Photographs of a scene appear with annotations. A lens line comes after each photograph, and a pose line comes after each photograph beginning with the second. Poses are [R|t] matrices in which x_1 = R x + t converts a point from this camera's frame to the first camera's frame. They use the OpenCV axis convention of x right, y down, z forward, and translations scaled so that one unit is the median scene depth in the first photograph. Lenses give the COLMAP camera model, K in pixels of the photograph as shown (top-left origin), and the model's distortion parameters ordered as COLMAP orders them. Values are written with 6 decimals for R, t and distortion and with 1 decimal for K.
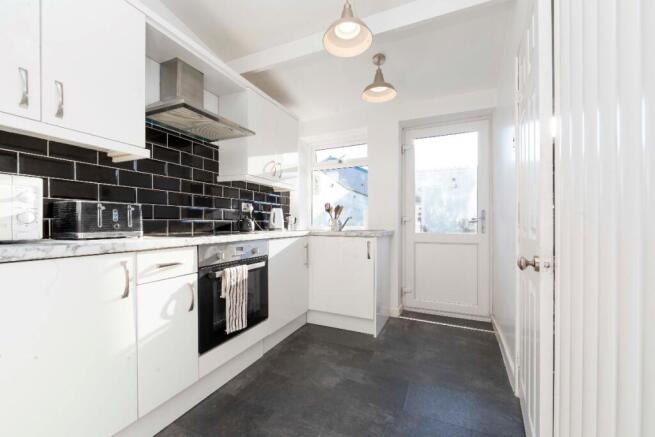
lens RADIAL K [[287.1, 0, 325.4], [0, 287.1, 222.4], [0, 0, 1]] dist [0.000107, -0.000270]
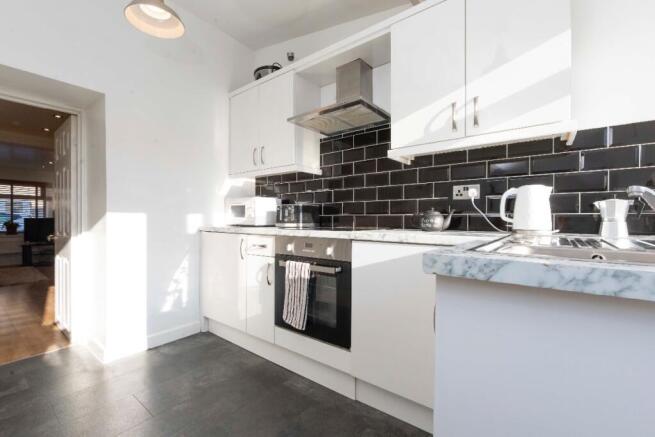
lens RADIAL K [[287.1, 0, 325.4], [0, 287.1, 222.4], [0, 0, 1]] dist [0.000107, -0.000270]
pose [[-0.275698, 0.008540, -0.961206, 0.547895], [-0.002641, 0.999950, 0.009642, 0.009929], [0.961241, 0.005197, -0.275662, 1.244379]]
